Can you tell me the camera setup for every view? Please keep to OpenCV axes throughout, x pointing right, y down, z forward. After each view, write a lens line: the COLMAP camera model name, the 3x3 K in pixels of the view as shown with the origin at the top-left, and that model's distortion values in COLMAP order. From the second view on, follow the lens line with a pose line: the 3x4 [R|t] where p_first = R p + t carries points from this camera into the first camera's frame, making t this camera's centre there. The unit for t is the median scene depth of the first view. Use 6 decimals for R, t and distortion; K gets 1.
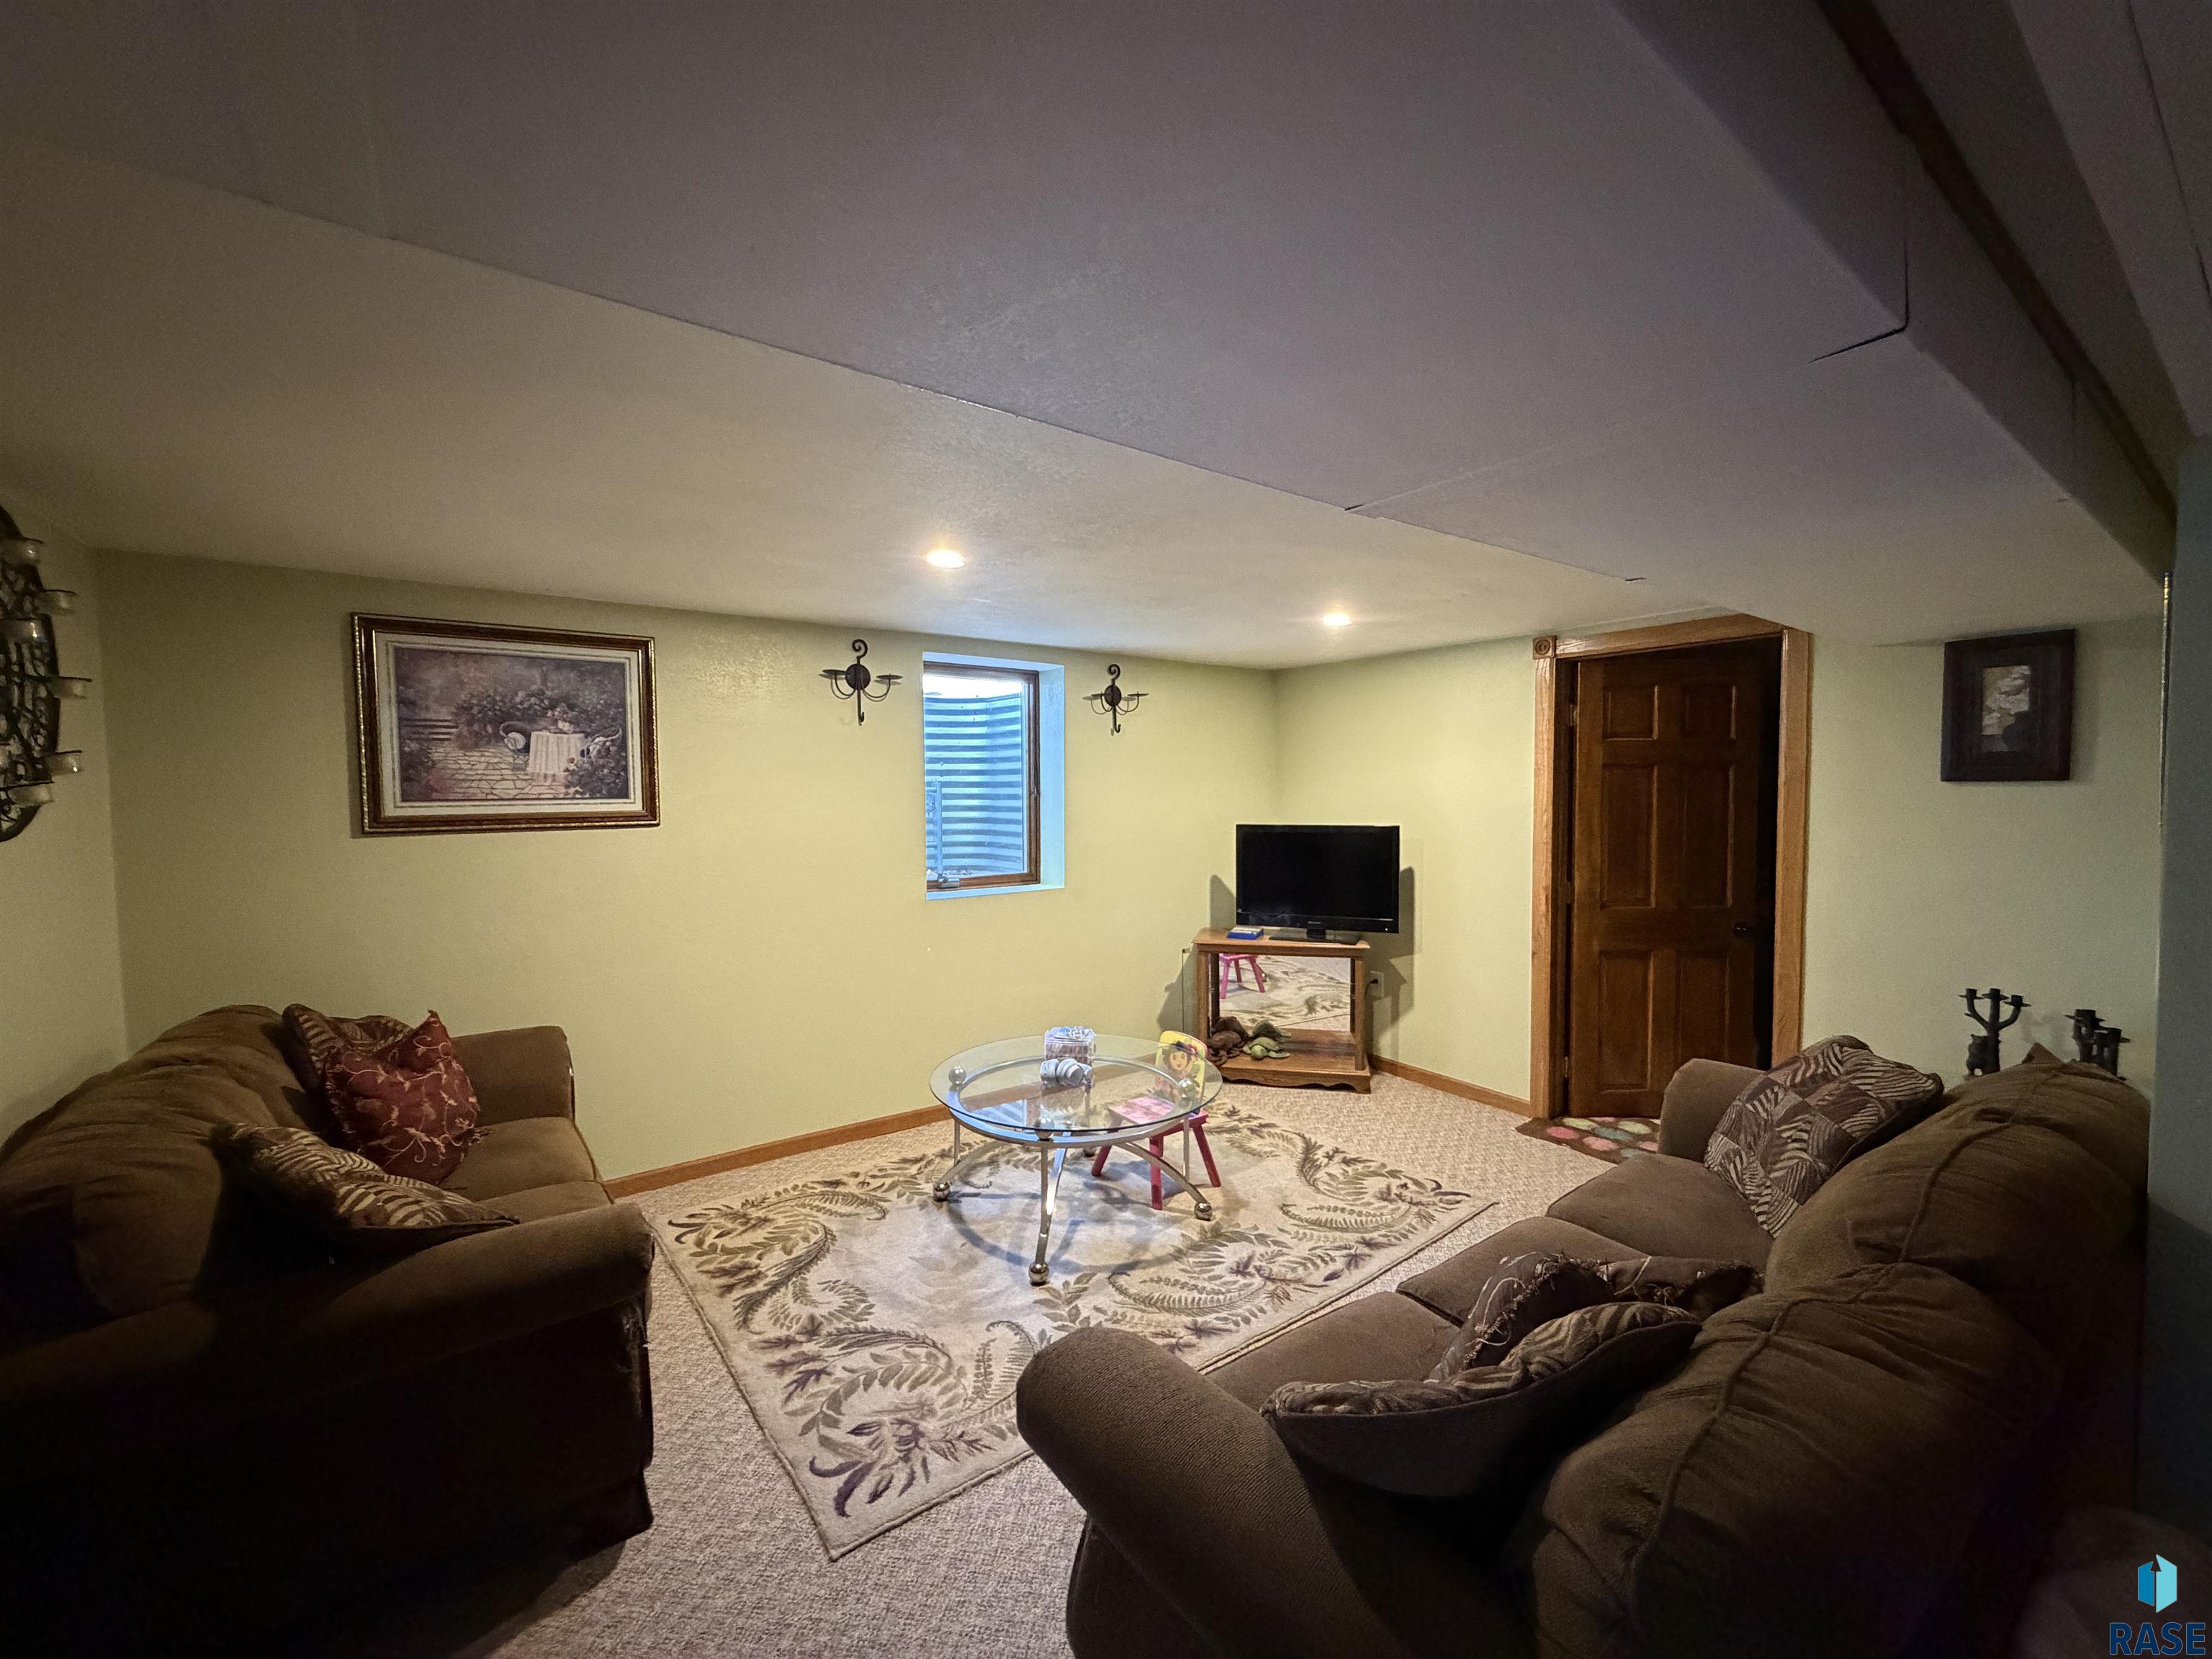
lens RADIAL K [[878.6, 0, 1095.3], [0, 878.6, 829.5], [0, 0, 1]] dist [-0.001483, -0.000187]
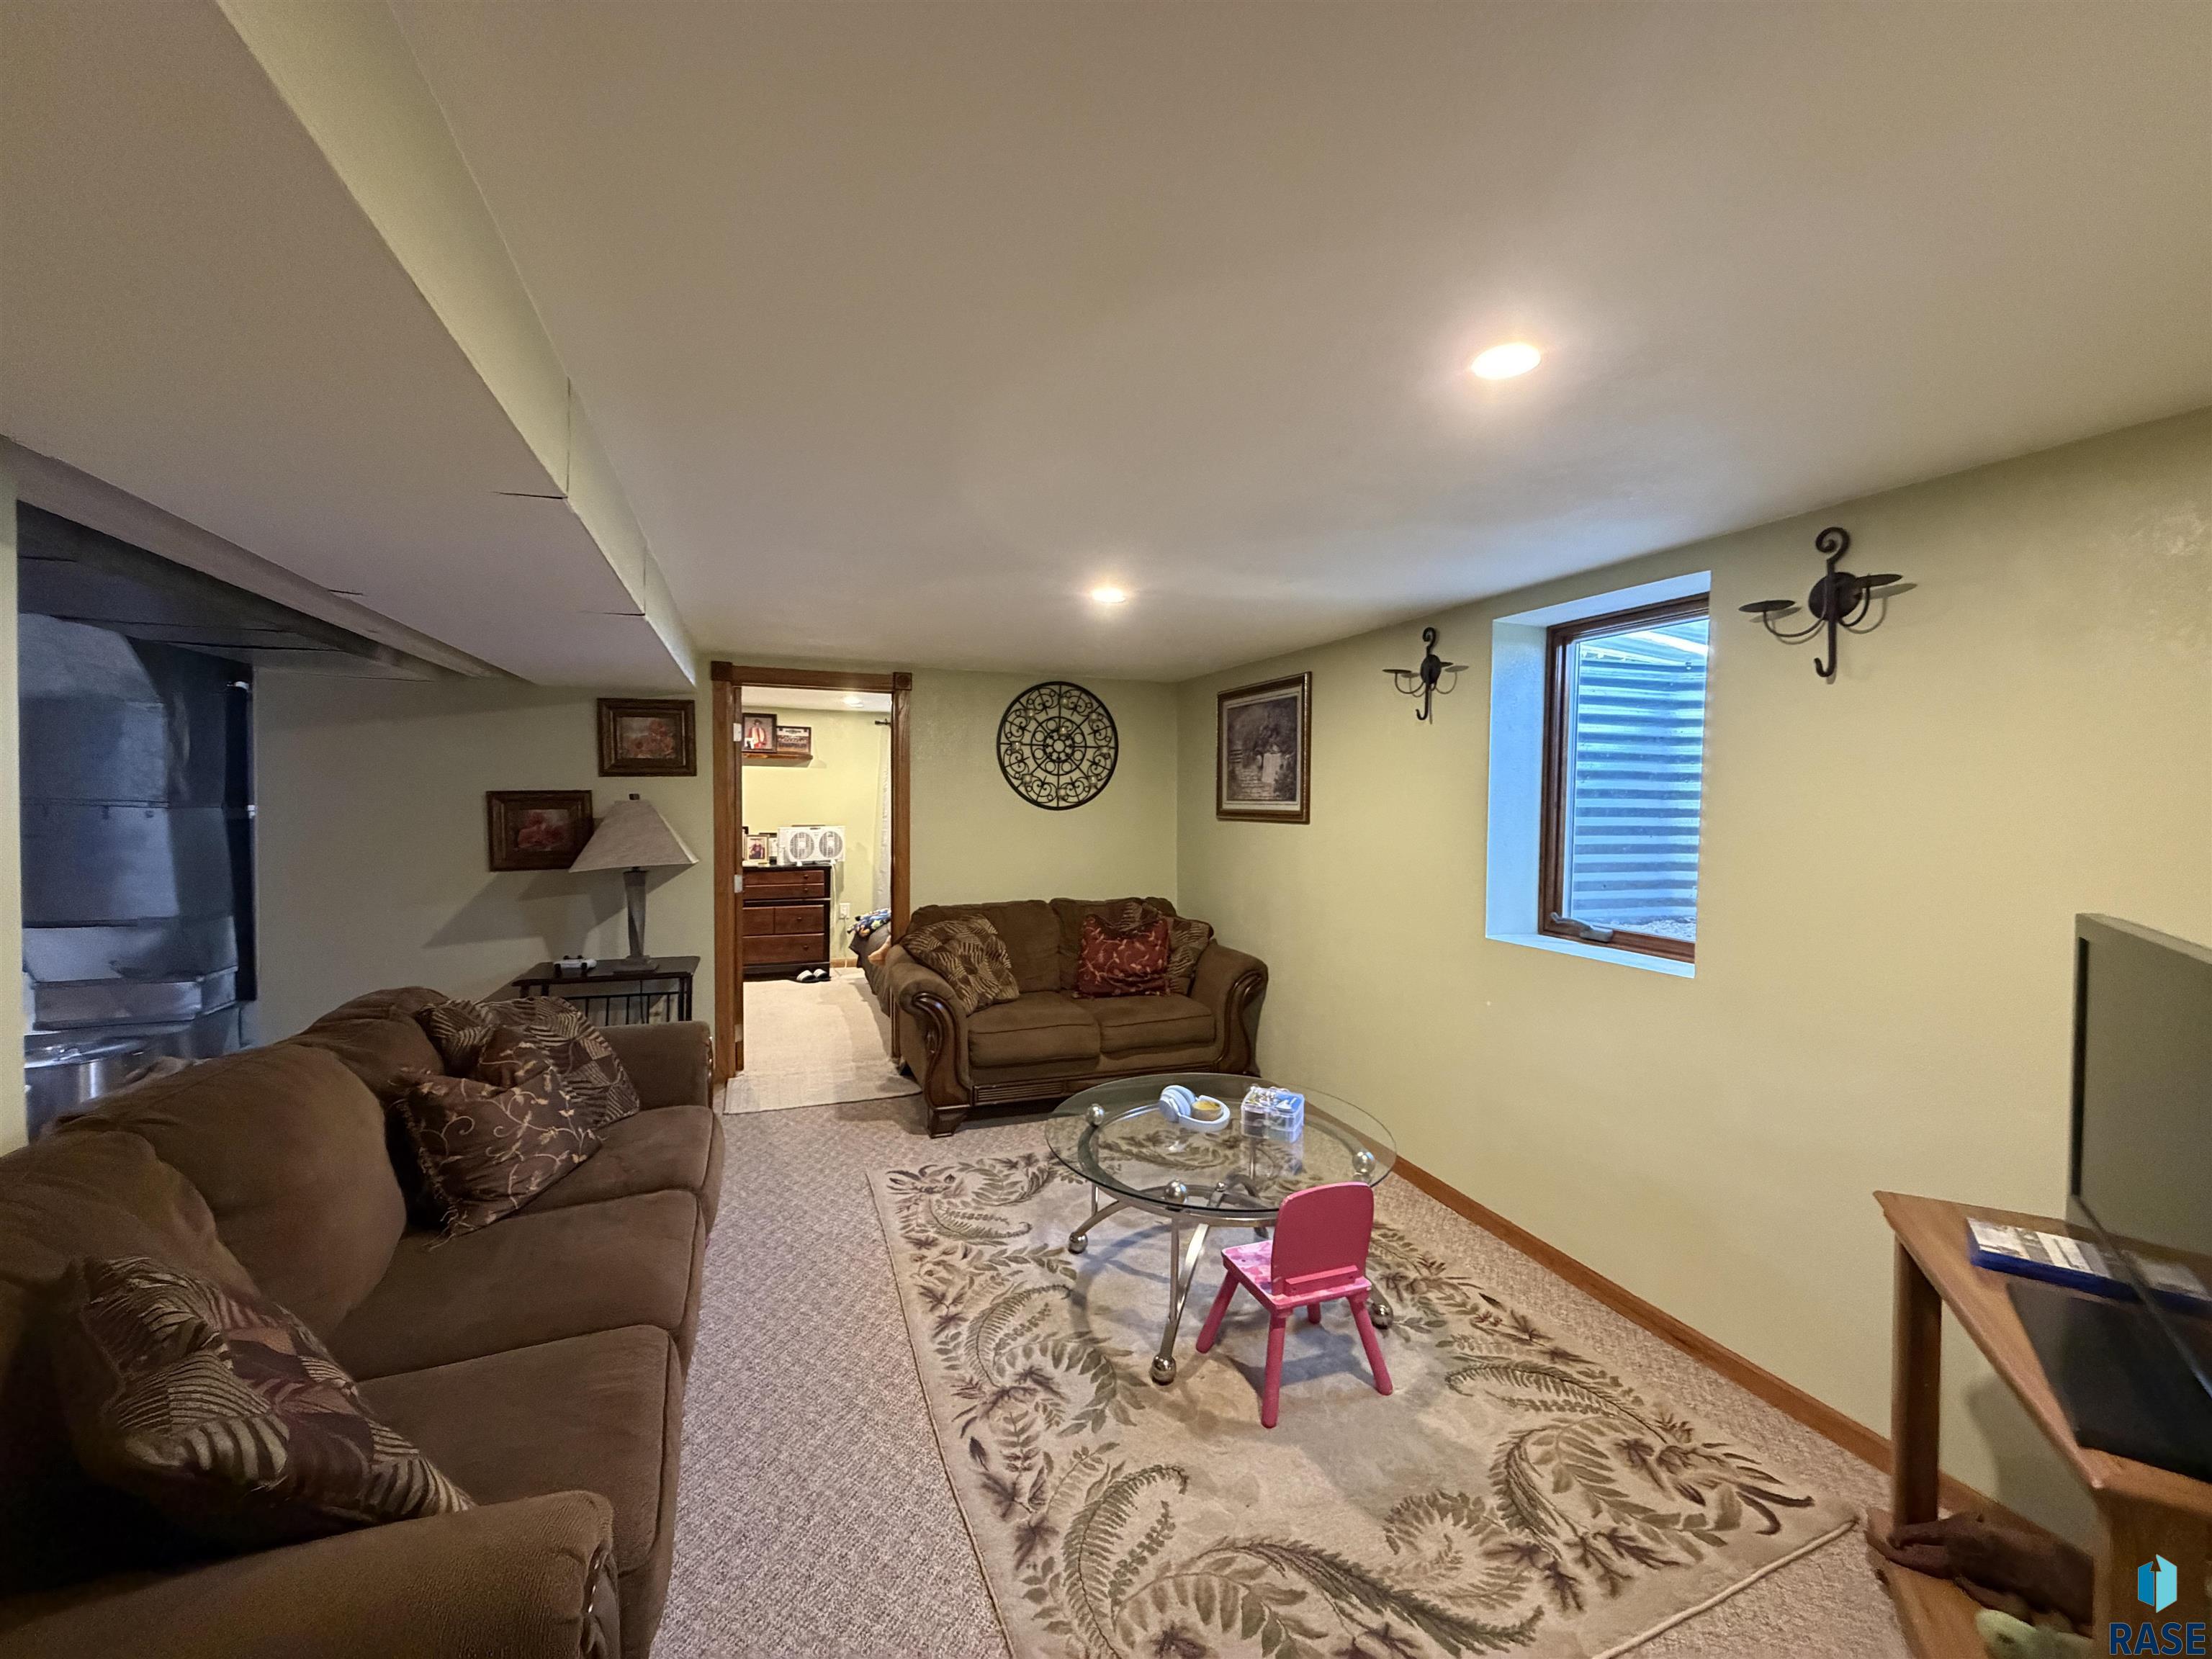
lens RADIAL K [[878.6, 0, 1095.3], [0, 878.6, 829.5], [0, 0, 1]] dist [-0.001483, -0.000187]
pose [[-0.259131, 0.033164, -0.965273, 0.838830], [-0.059118, 0.996992, 0.050124, -0.043139], [0.964031, 0.070054, -0.256391, 1.120736]]
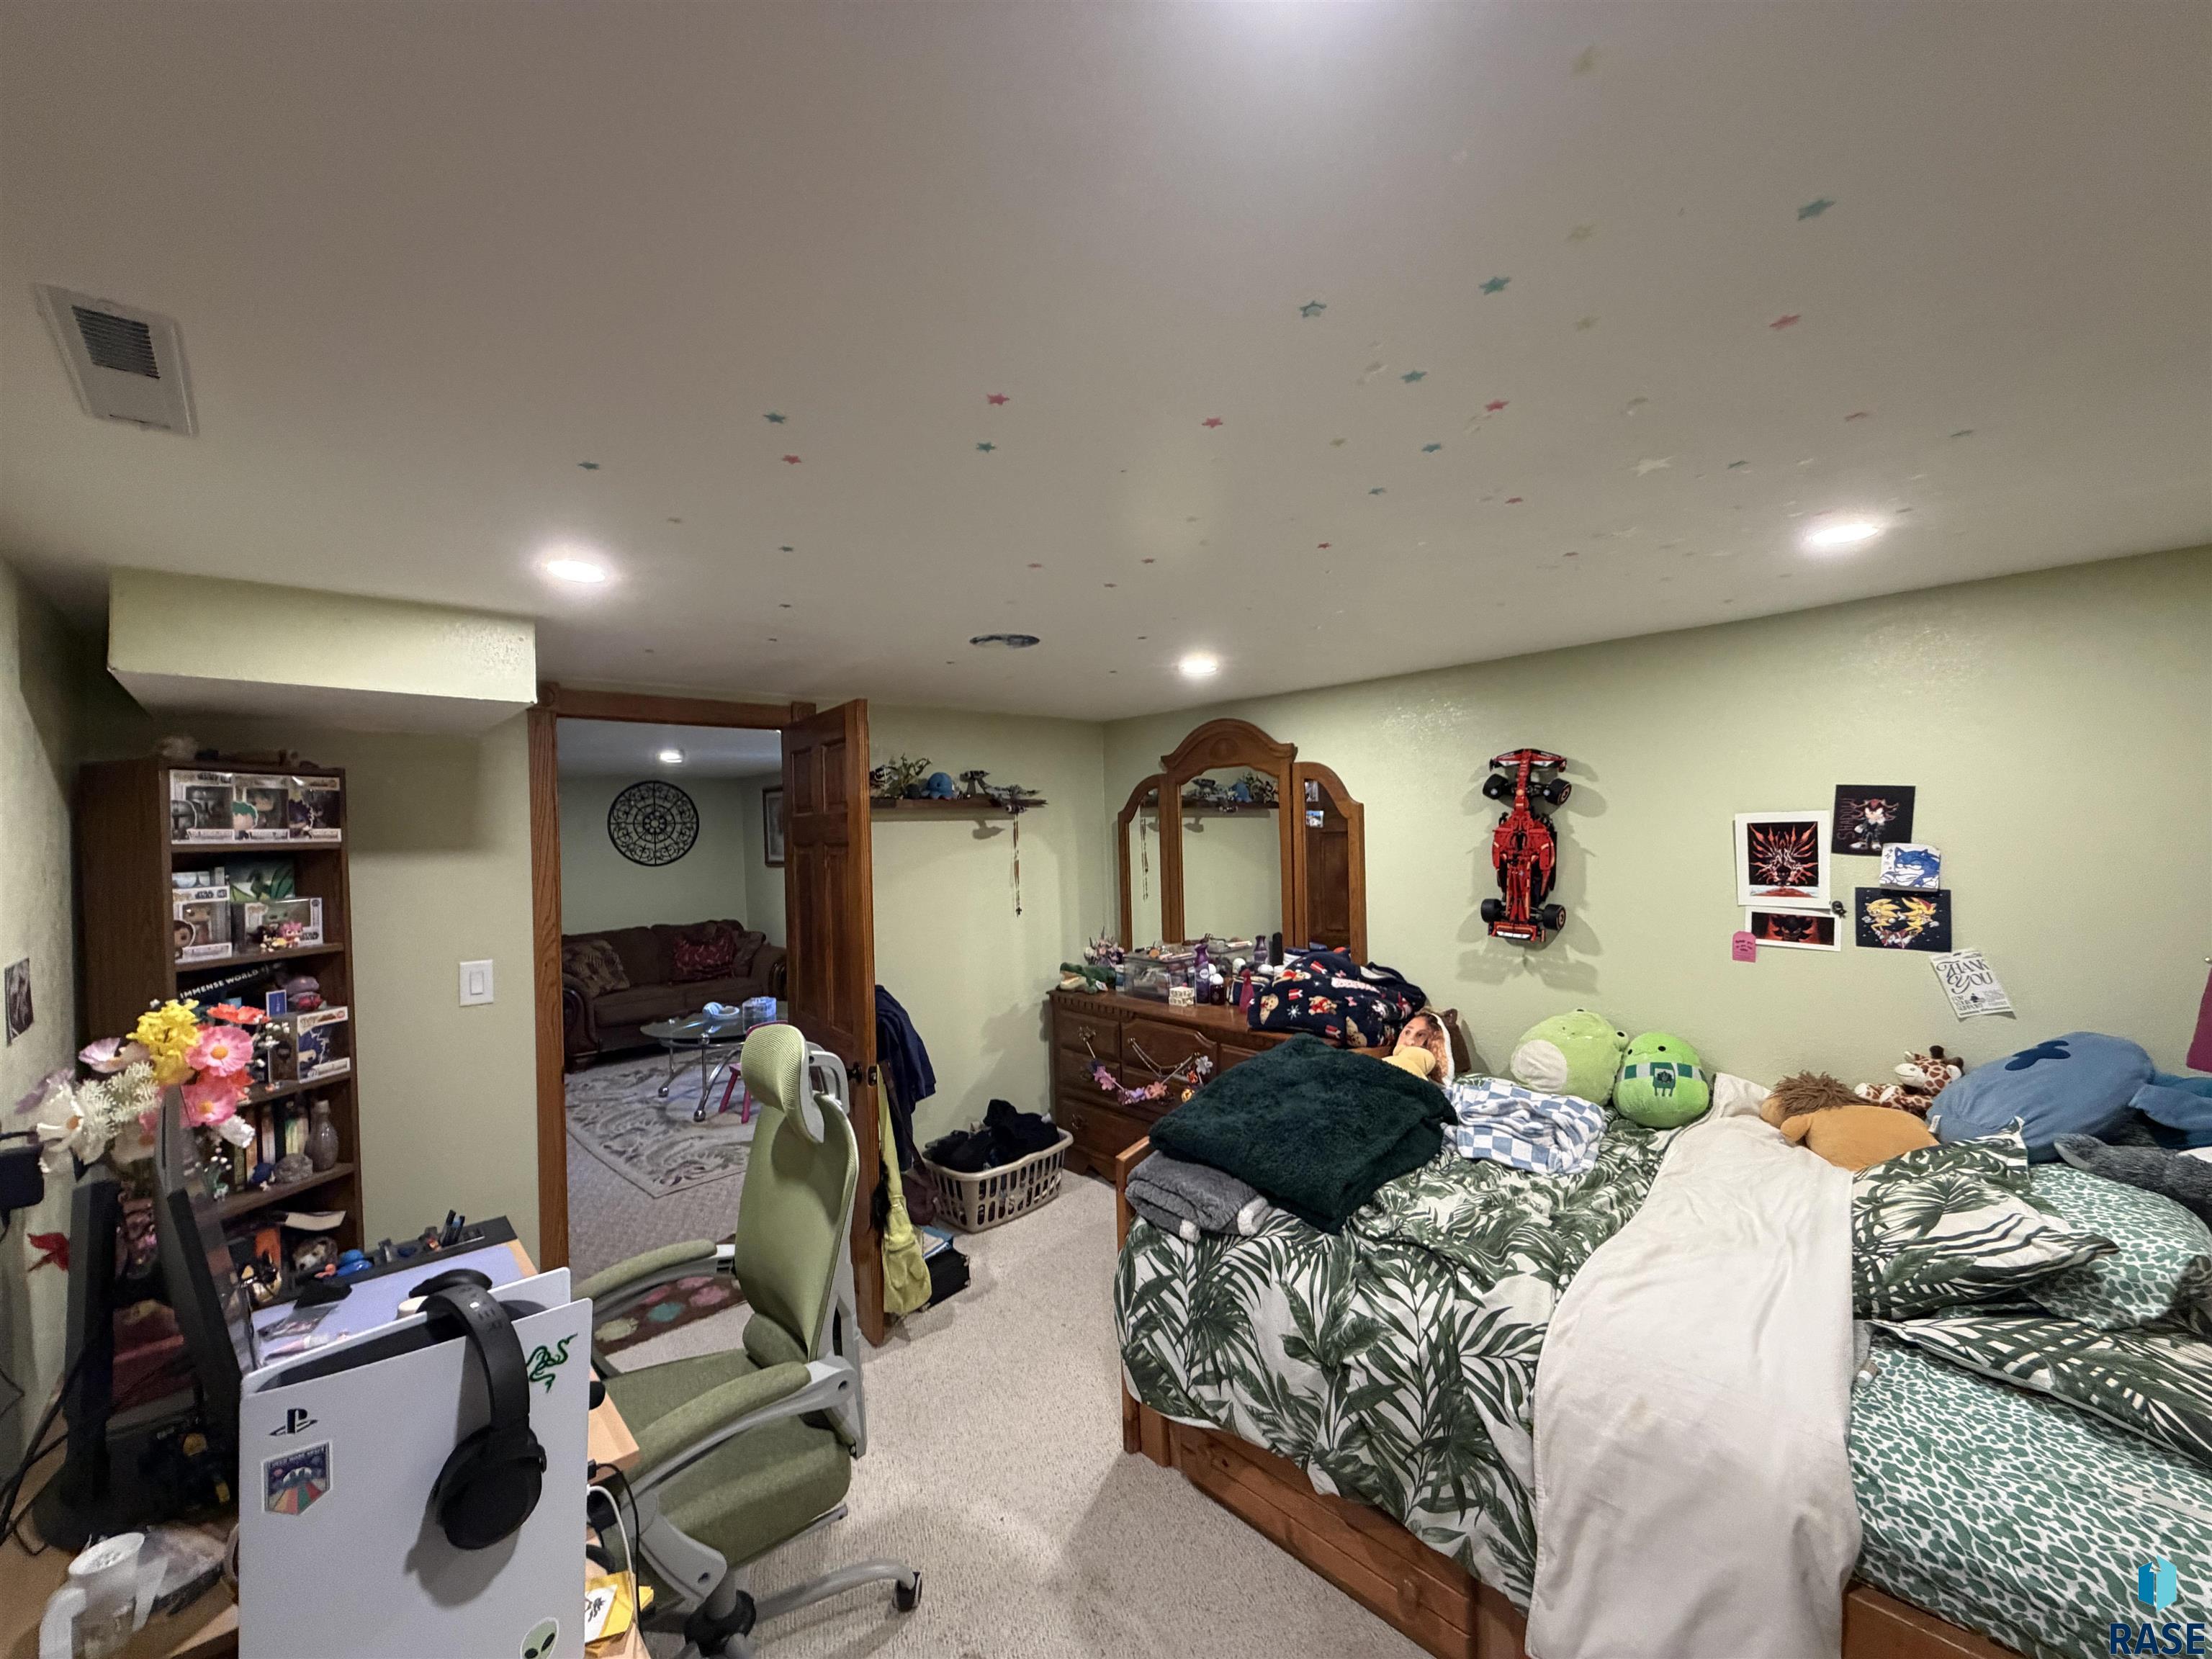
lens RADIAL K [[878.6, 0, 1095.3], [0, 878.6, 829.5], [0, 0, 1]] dist [-0.001483, -0.000187]
pose [[0.127822, 0.000137, -0.991797, 1.891787], [-0.021525, 0.999765, -0.002636, -0.117344], [0.991564, 0.021685, 0.127795, 1.544011]]
